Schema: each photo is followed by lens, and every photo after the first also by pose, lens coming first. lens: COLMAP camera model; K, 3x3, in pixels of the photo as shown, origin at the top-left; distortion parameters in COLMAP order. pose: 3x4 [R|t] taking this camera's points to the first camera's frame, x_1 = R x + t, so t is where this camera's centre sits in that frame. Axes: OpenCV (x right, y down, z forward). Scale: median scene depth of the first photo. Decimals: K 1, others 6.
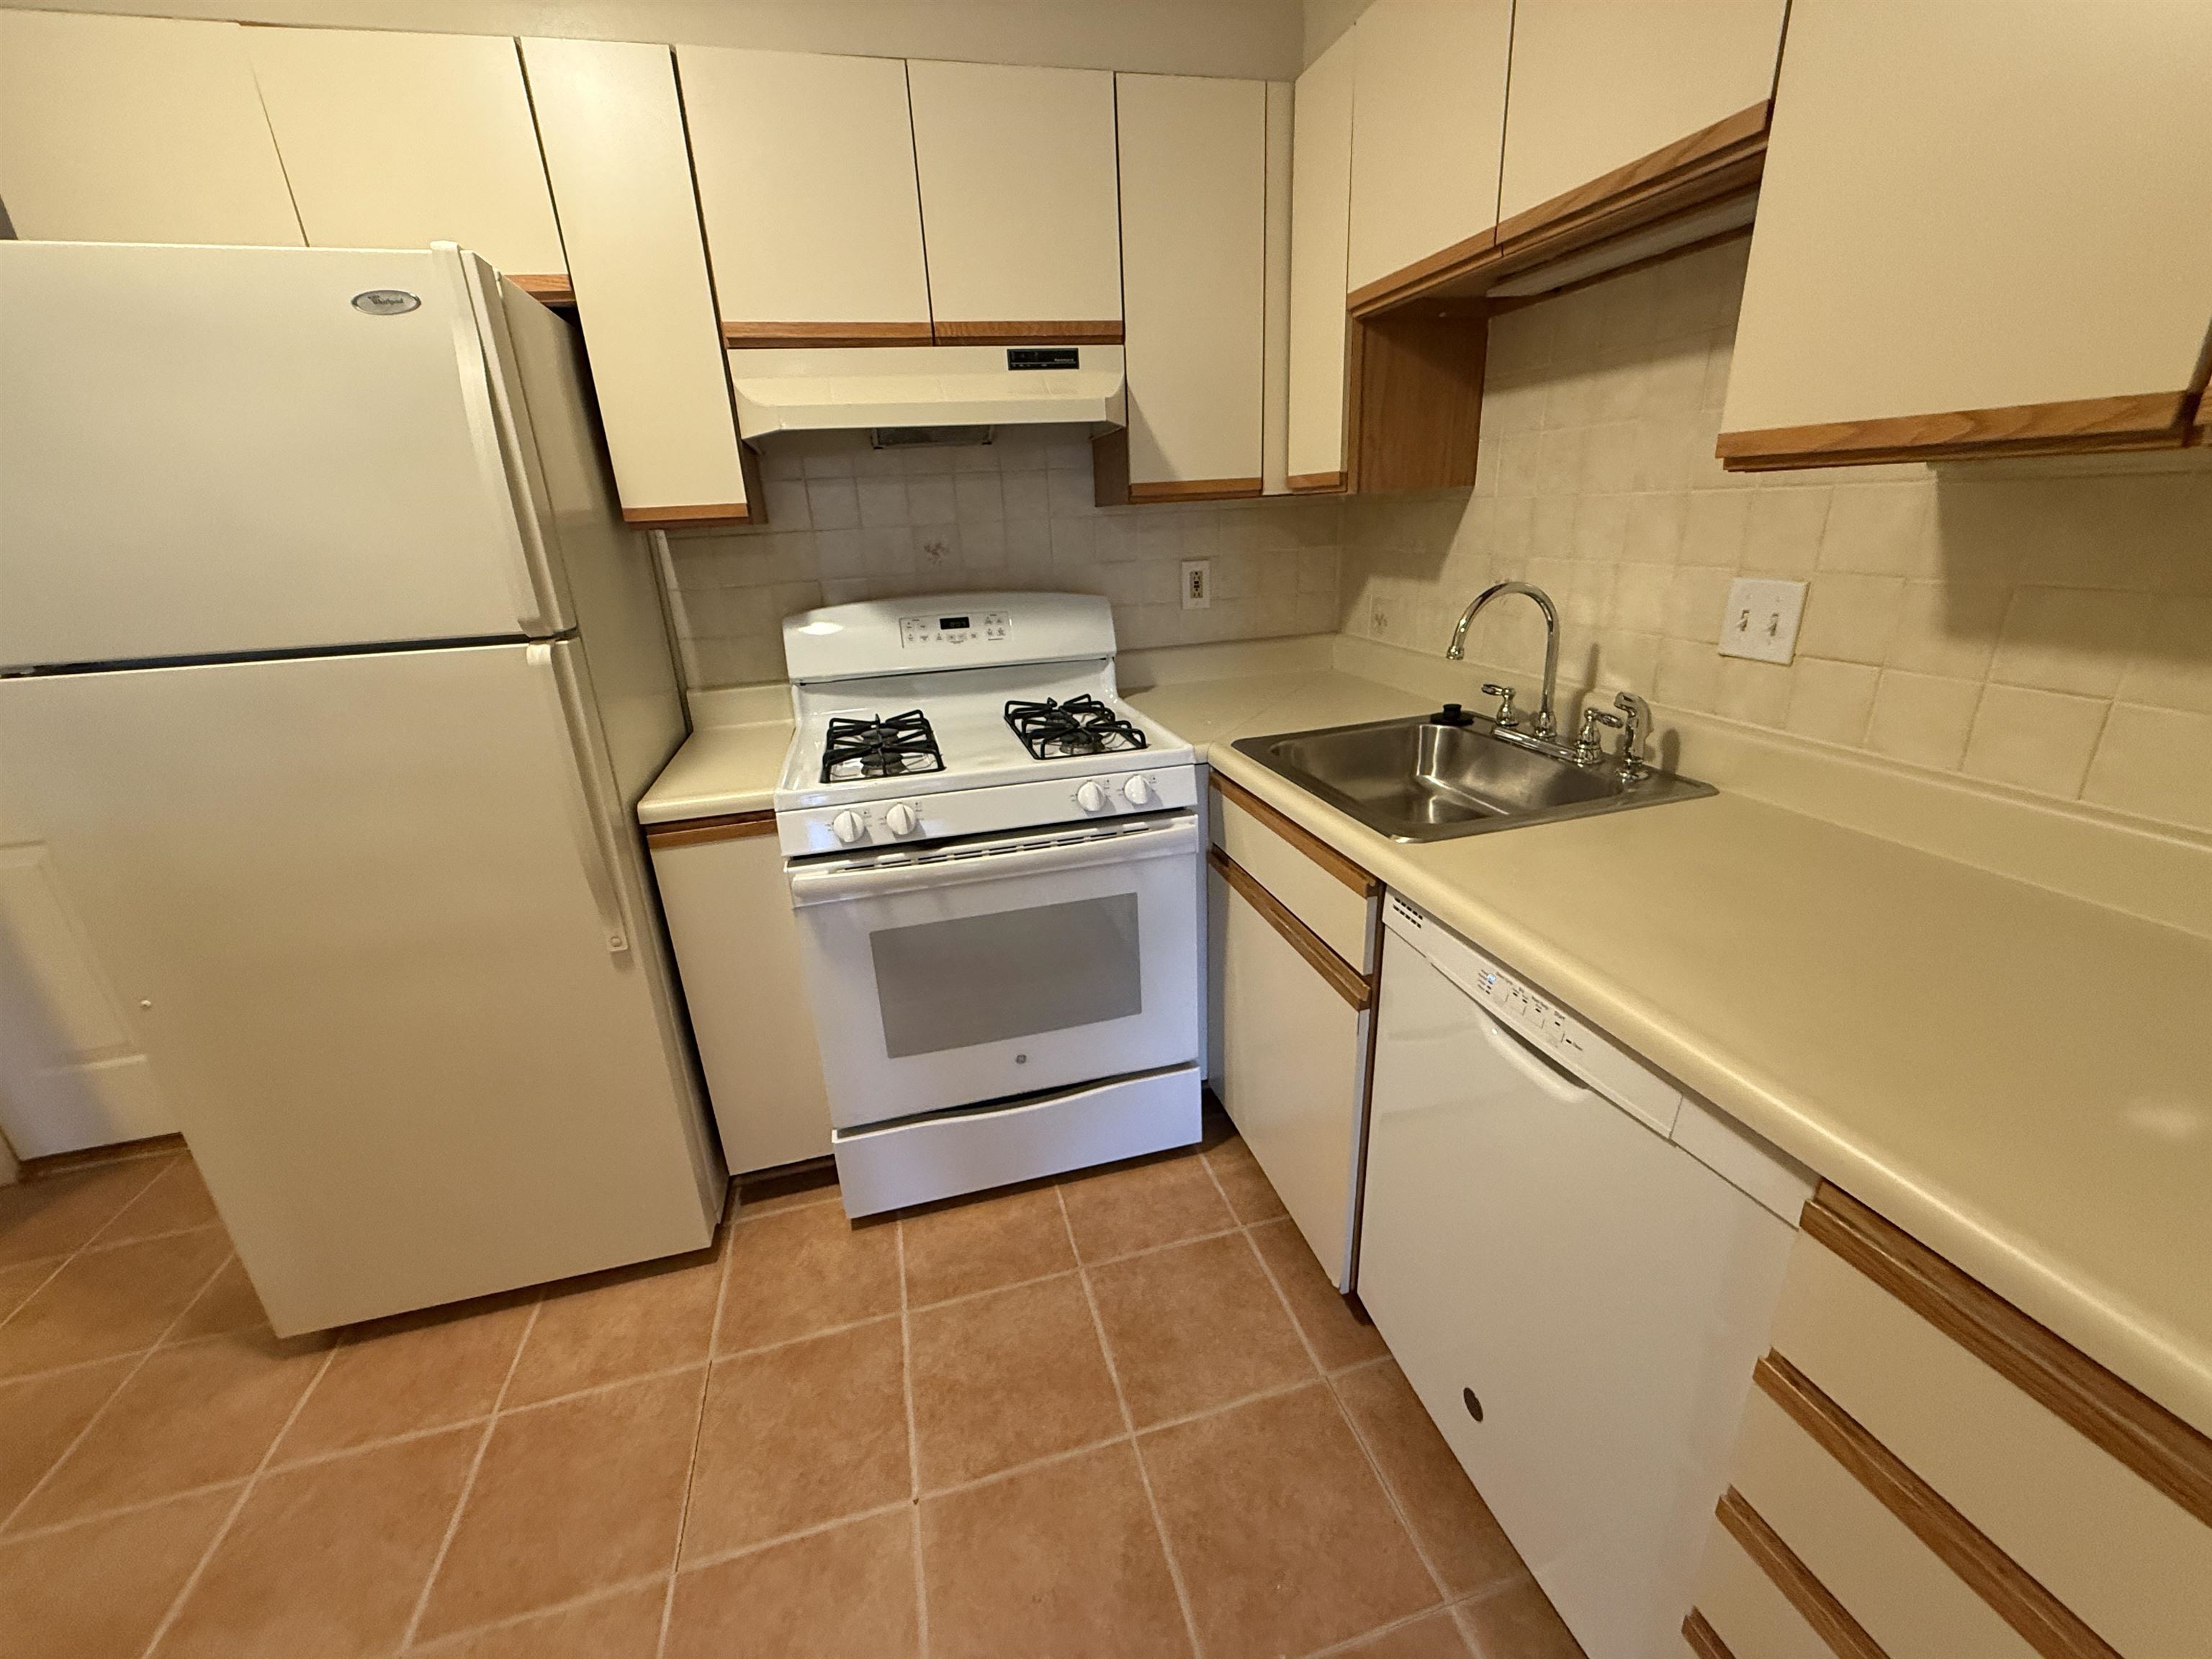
lens RADIAL K [[880.3, 0, 1101.4], [0, 880.3, 827.5], [0, 0, 1]] dist [0.000073, 0.000009]
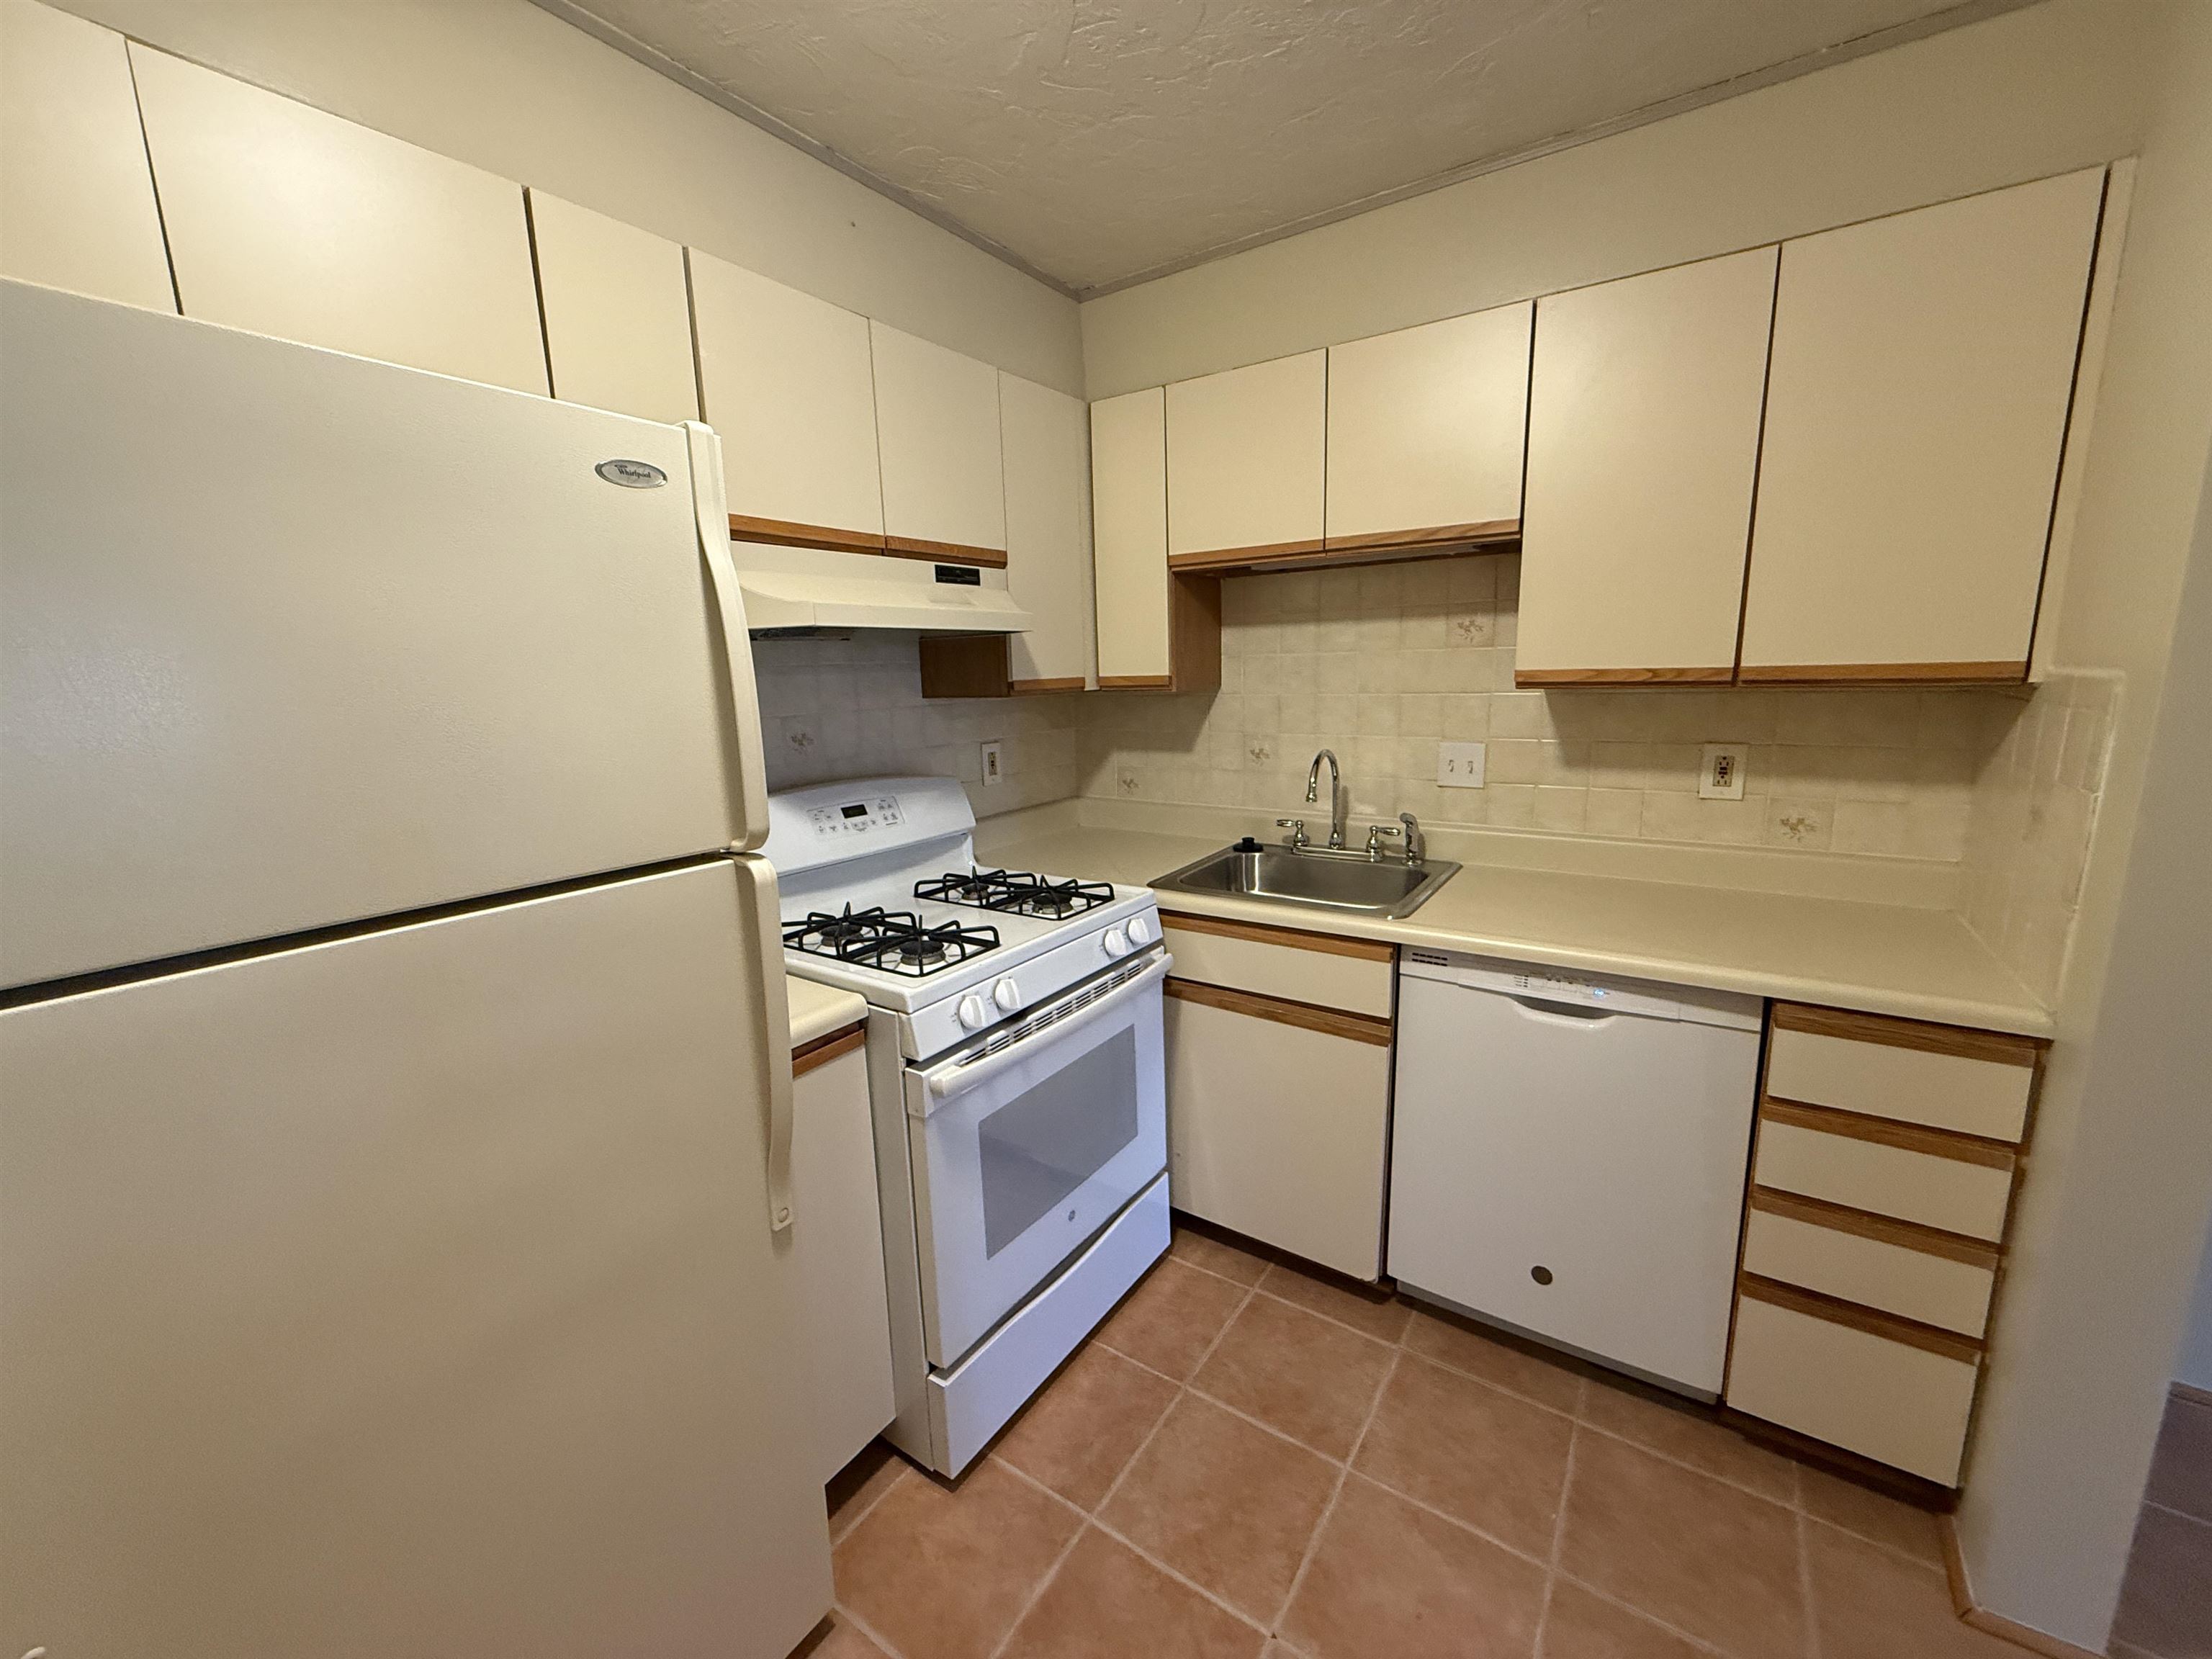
lens RADIAL K [[880.3, 0, 1101.4], [0, 880.3, 827.5], [0, 0, 1]] dist [0.000073, 0.000009]
pose [[0.754042, -0.091816, 0.650377, -0.718199], [0.214885, 0.970176, -0.112173, -0.054254], [-0.620681, 0.224339, 0.751283, 0.114616]]
